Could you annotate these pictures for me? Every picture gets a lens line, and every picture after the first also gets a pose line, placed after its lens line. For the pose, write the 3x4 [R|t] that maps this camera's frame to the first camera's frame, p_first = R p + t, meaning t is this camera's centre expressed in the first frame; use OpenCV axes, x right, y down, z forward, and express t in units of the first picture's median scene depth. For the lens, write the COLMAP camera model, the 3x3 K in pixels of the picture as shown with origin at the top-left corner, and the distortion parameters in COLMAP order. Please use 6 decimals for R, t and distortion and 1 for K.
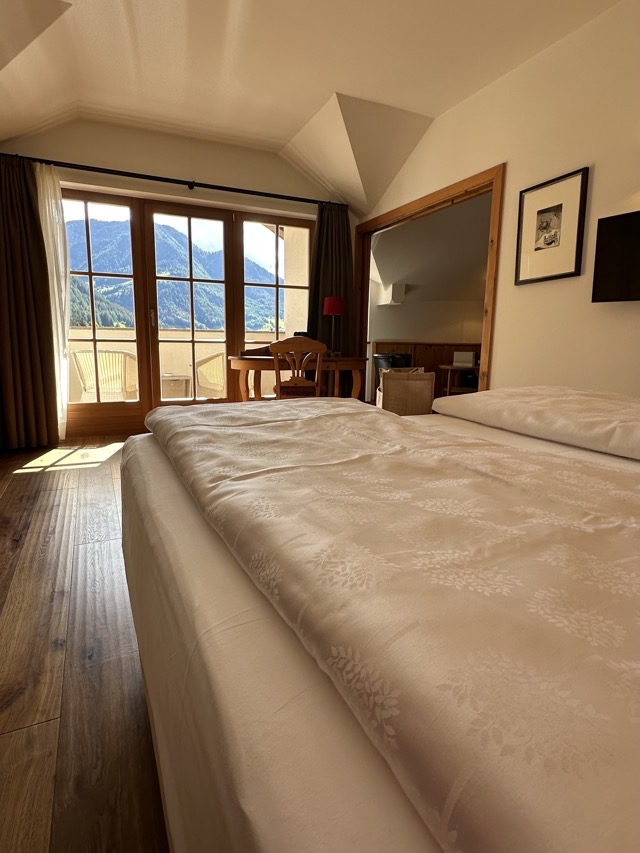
lens RADIAL K [[468.3, 0, 318.8], [0, 468.3, 420.7], [0, 0, 1]] dist [-0.005125, 0.000438]
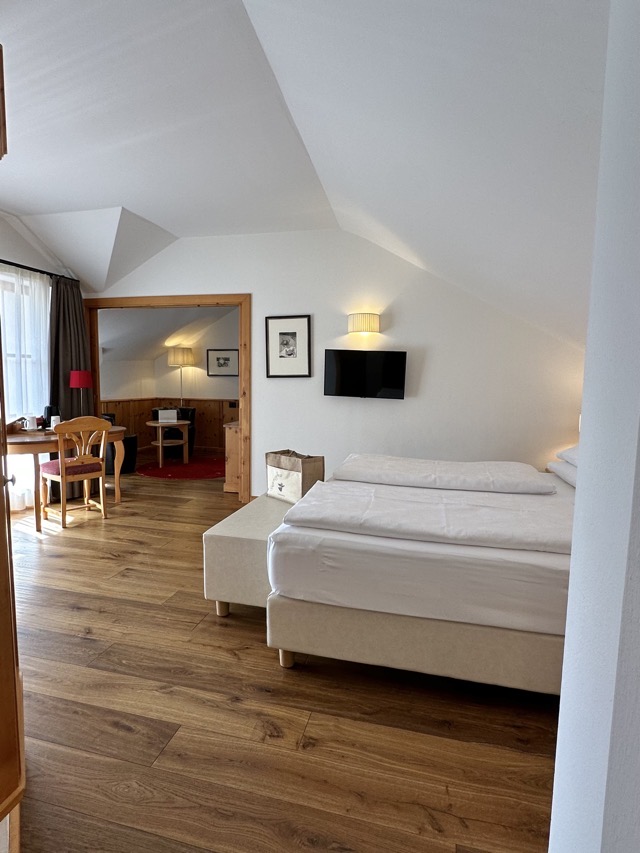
lens RADIAL K [[468.3, 0, 319.4], [0, 468.3, 423.1], [0, 0, 1]] dist [-0.005125, 0.000438]
pose [[0.627093, -0.077163, 0.775113, -0.667545], [0.116389, 0.993193, 0.004711, -0.141610], [-0.770200, 0.087261, 0.631805, -0.055058]]
